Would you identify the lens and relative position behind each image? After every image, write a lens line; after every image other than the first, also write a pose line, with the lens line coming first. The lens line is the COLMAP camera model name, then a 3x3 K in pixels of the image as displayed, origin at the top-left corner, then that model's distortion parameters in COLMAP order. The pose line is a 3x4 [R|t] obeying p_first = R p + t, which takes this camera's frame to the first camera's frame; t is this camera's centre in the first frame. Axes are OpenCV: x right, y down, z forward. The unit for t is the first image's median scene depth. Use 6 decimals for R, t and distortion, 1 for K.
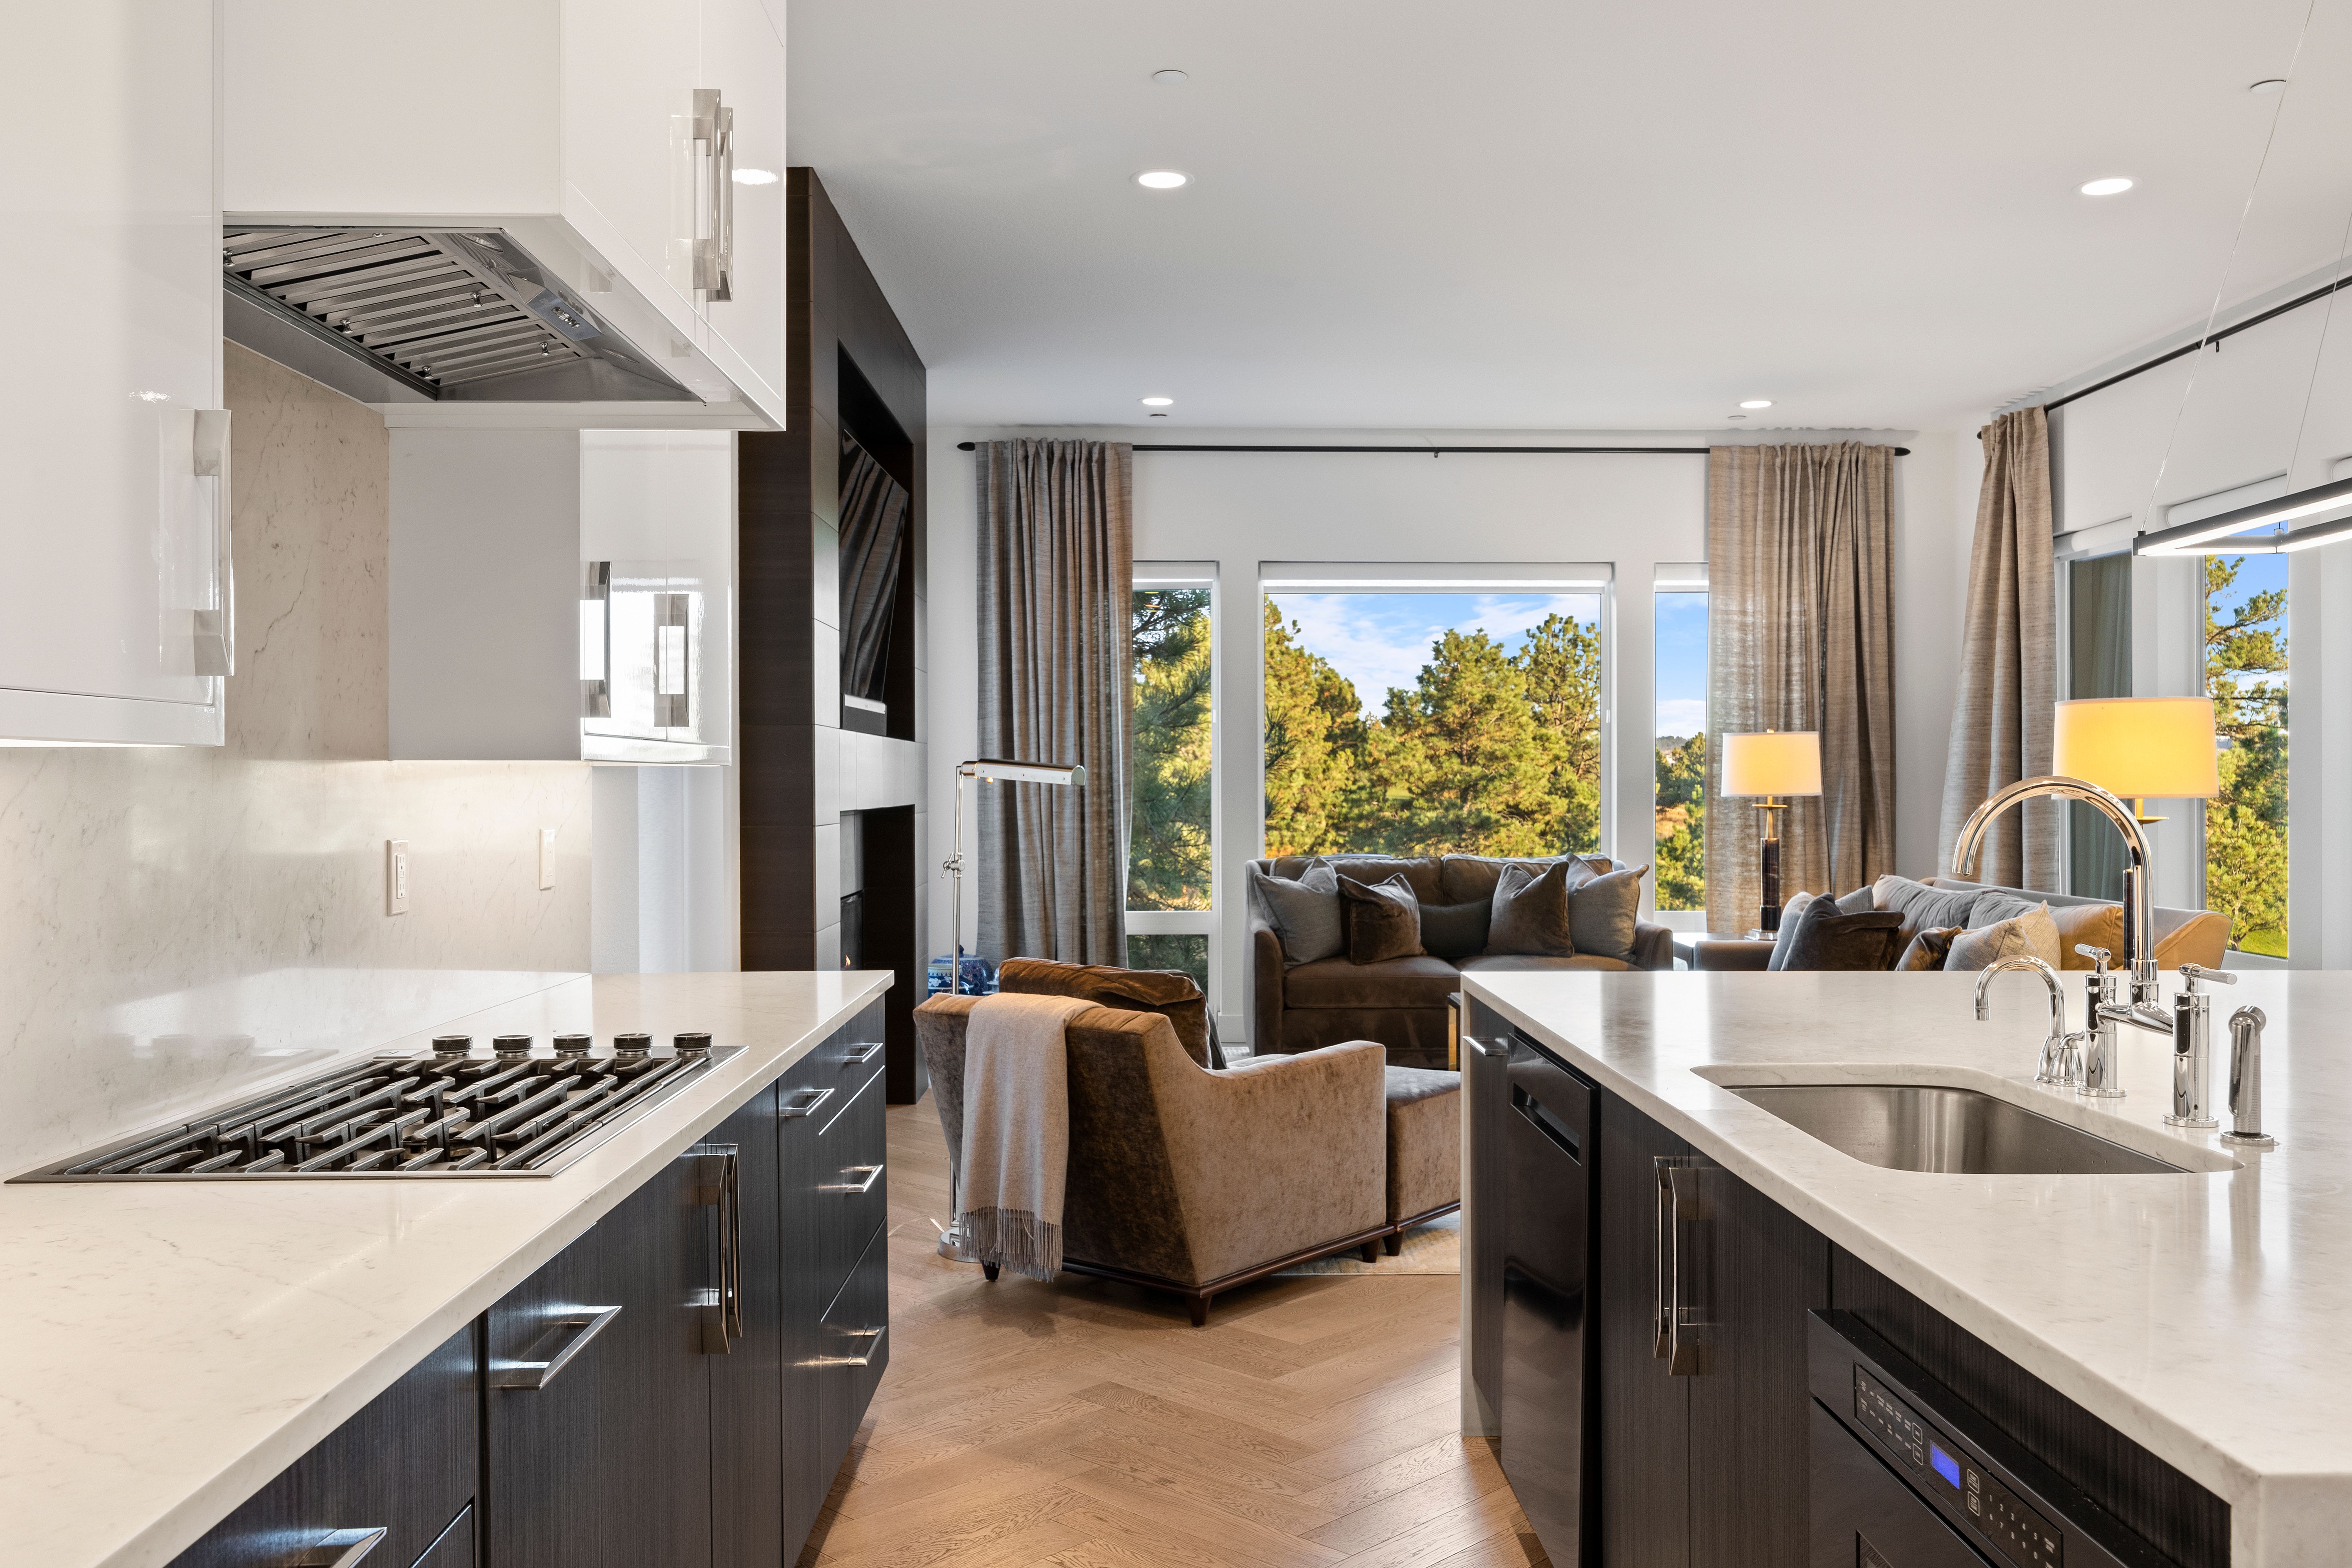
lens RADIAL K [[1909.4, 0, 1173.1], [0, 1909.4, 778.9], [0, 0, 1]] dist [-0.003361, 0.002629]
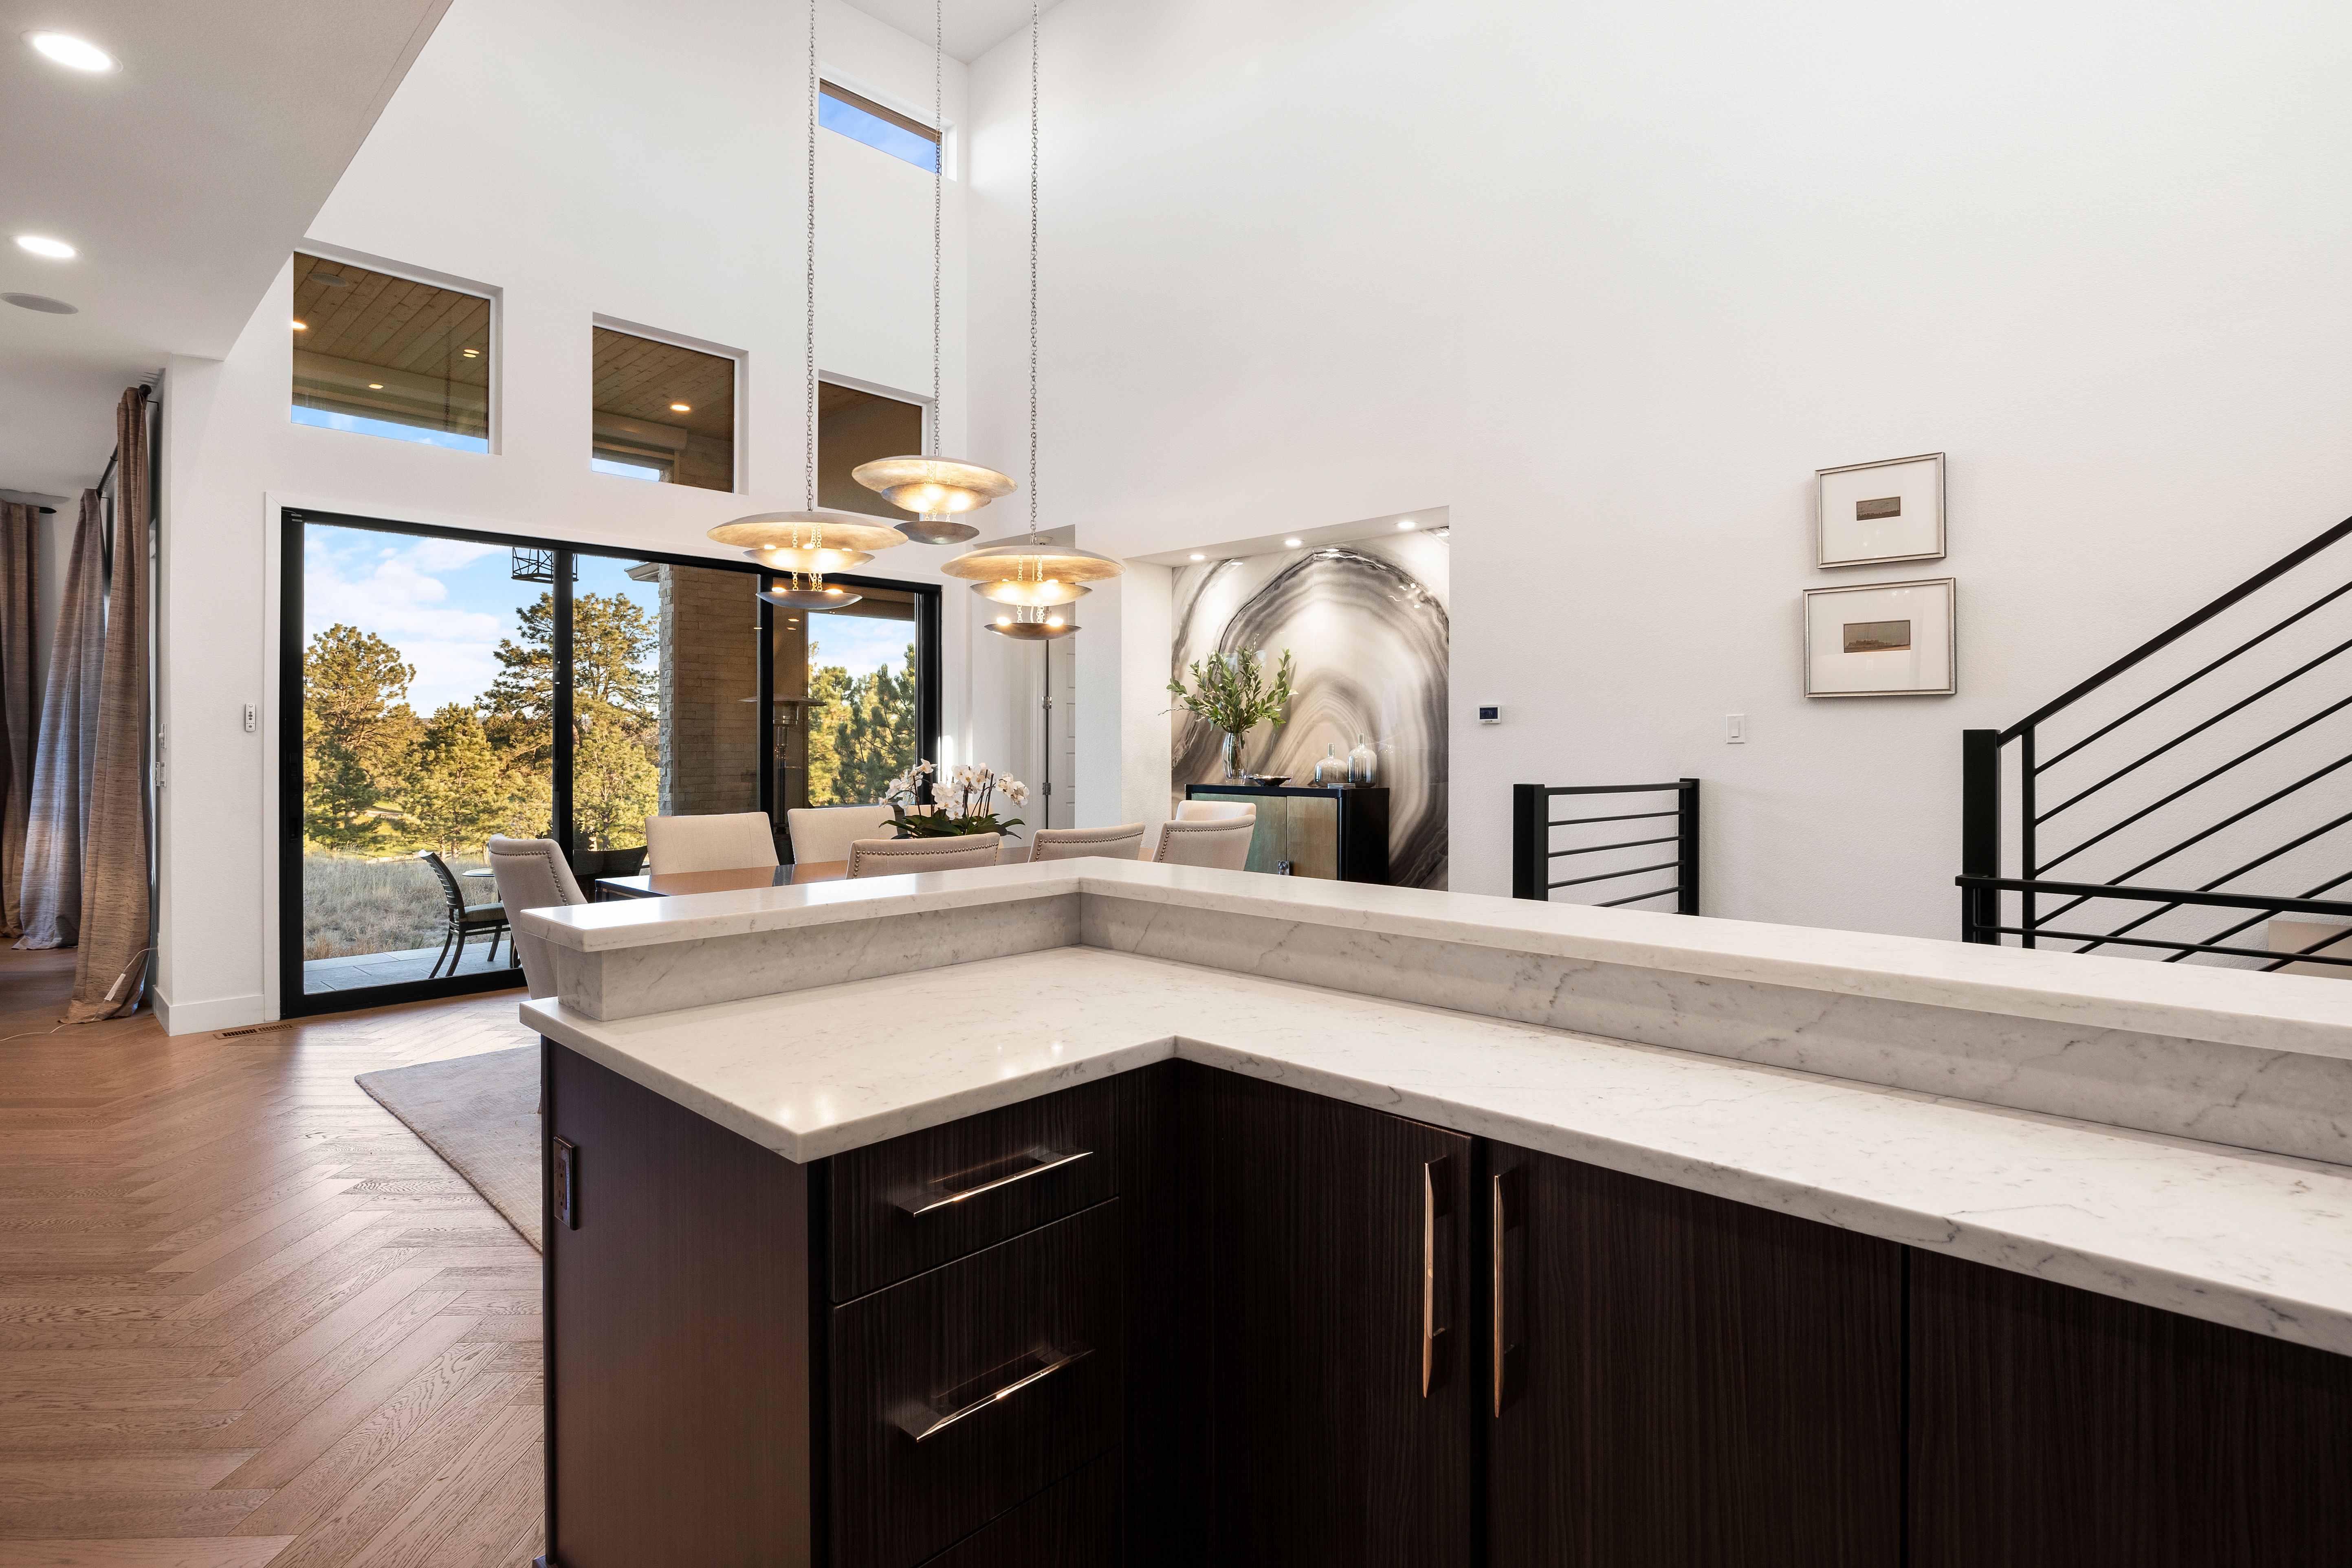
lens RADIAL K [[1162.8, 0, 1199.2], [0, 1162.8, 730.6], [0, 0, 1]] dist [0.000539, -0.000058]
pose [[0.696980, 0.012295, 0.716985, 0.353893], [-0.002553, 0.999889, -0.014664, 0.001284], [-0.717086, 0.008390, 0.696935, -0.192177]]
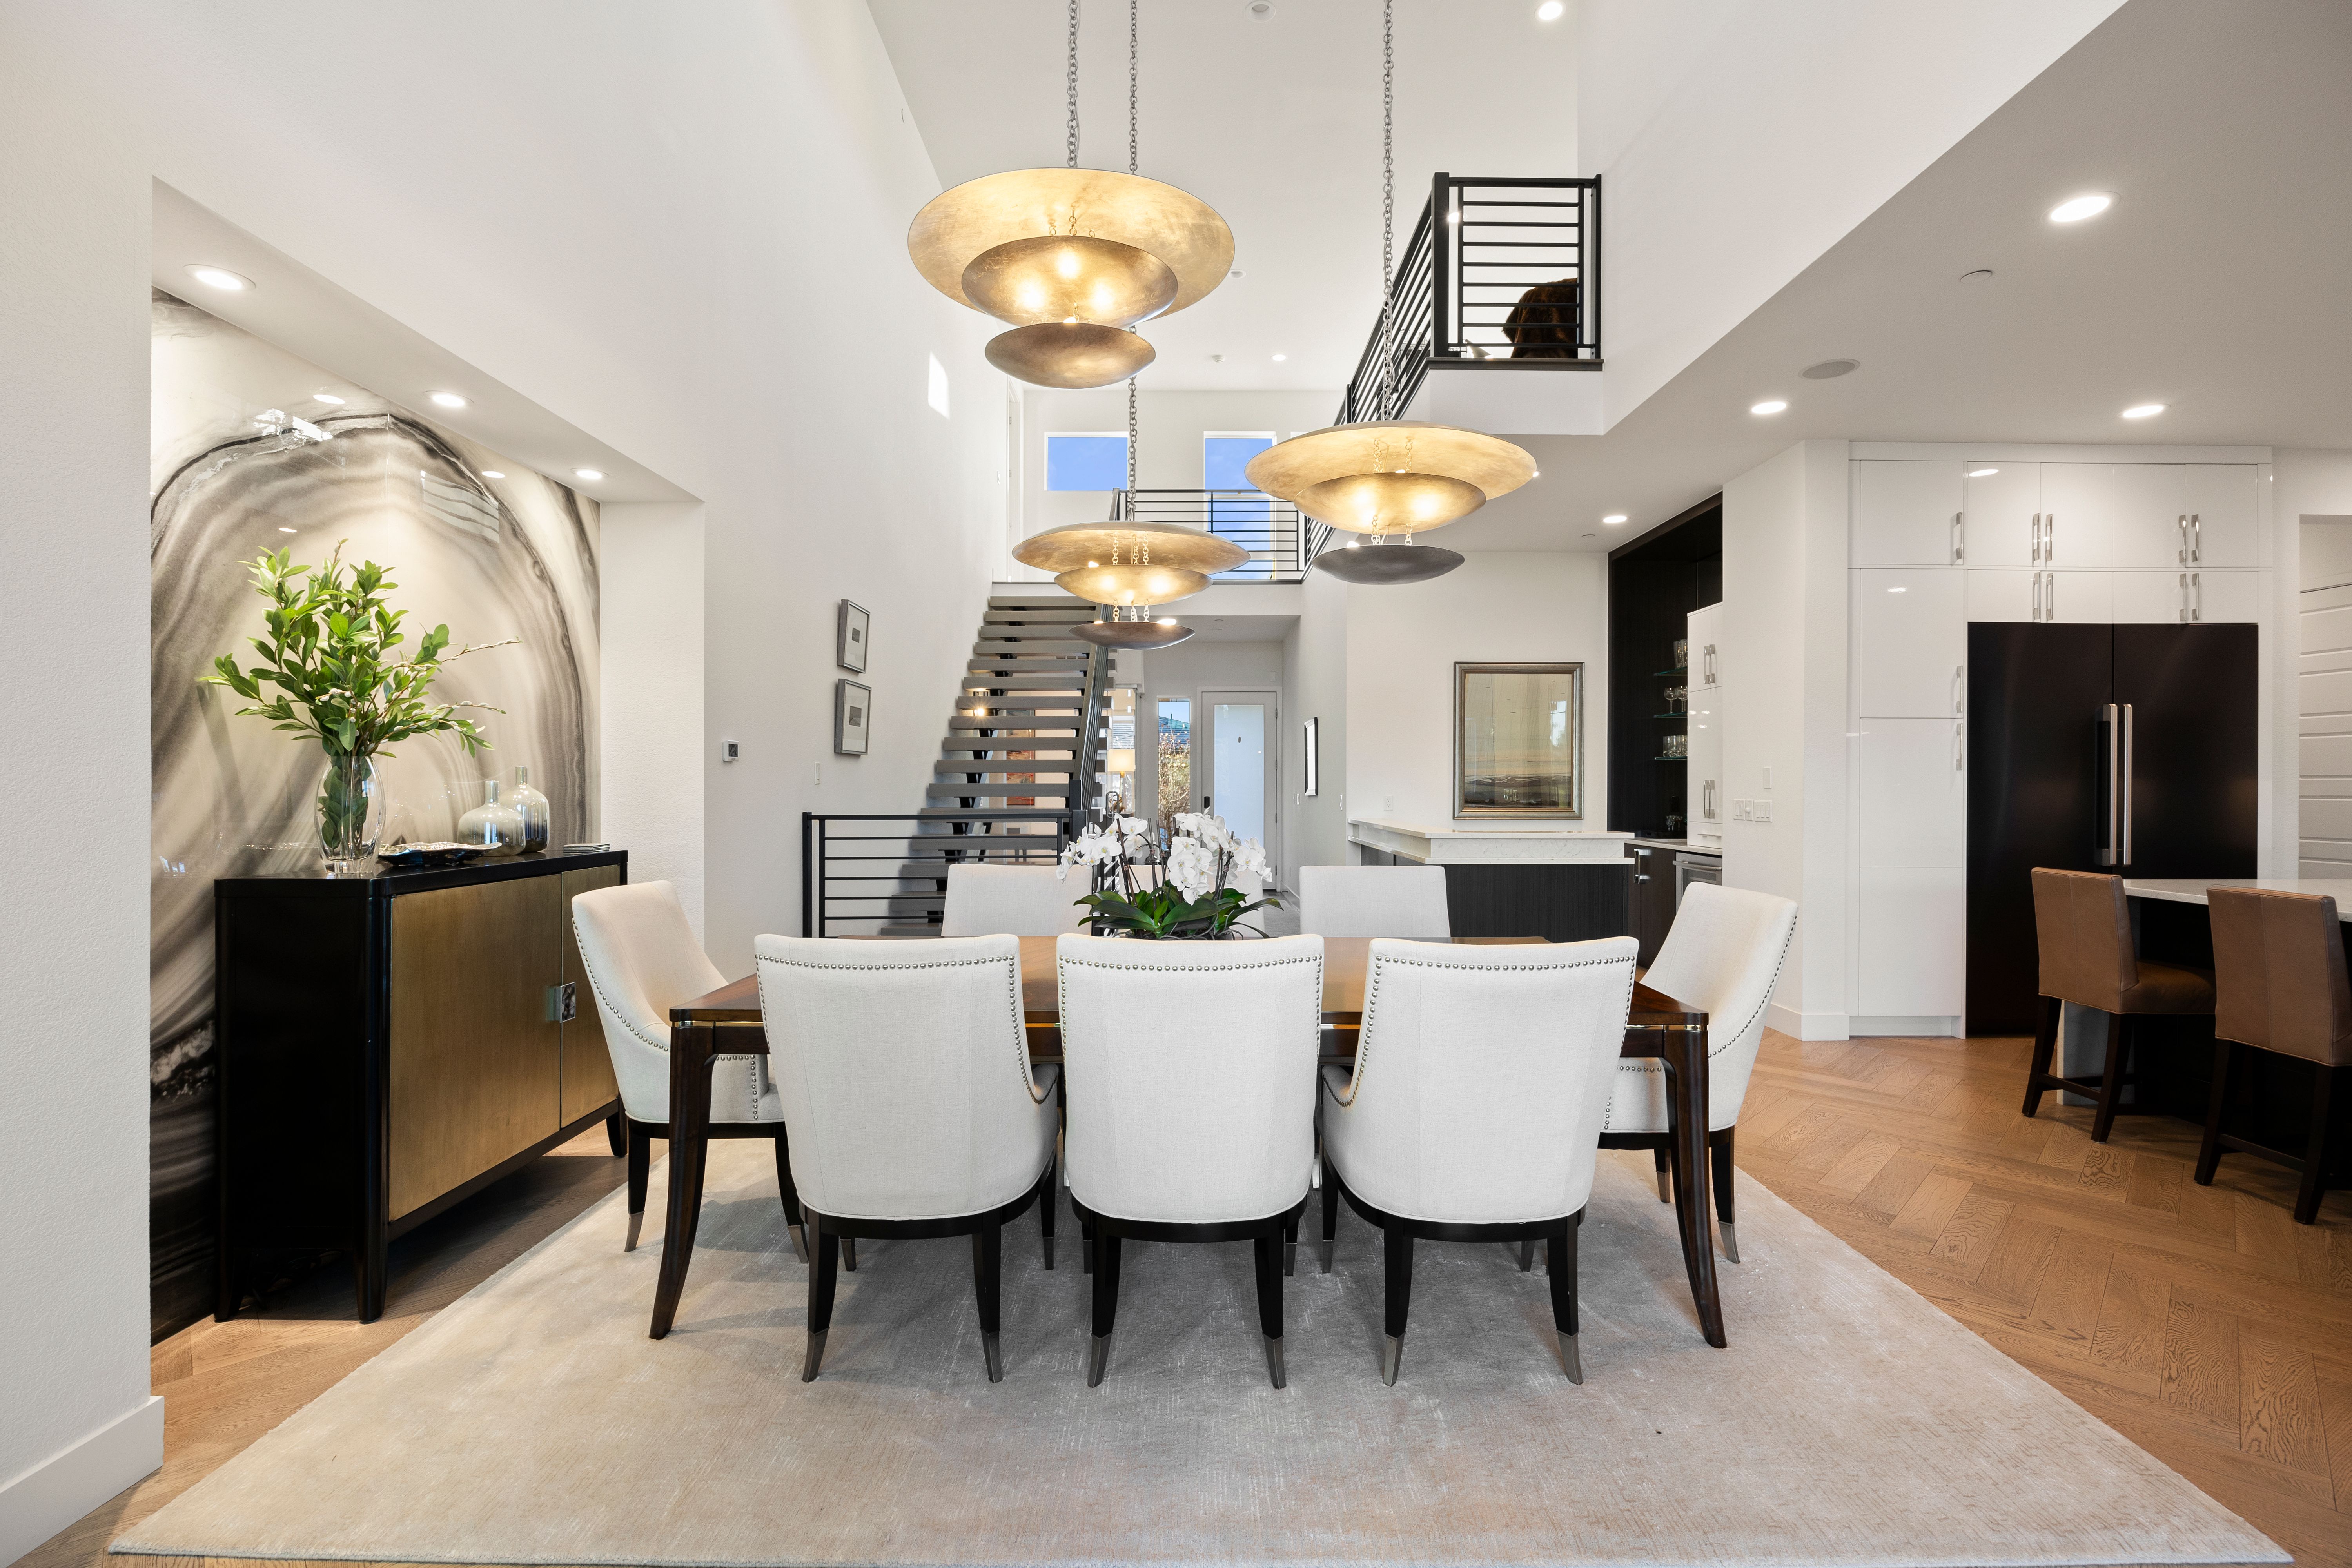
lens RADIAL K [[1043.2, 0, 1183.3], [0, 1043.2, 789.6], [0, 0, 1]] dist [-0.006568, -0.000598]
pose [[-0.999977, -0.000443, 0.006757, 0.646782], [-0.000428, 0.999997, 0.002304, 0.000677], [-0.006758, 0.002301, -0.999975, 0.554164]]
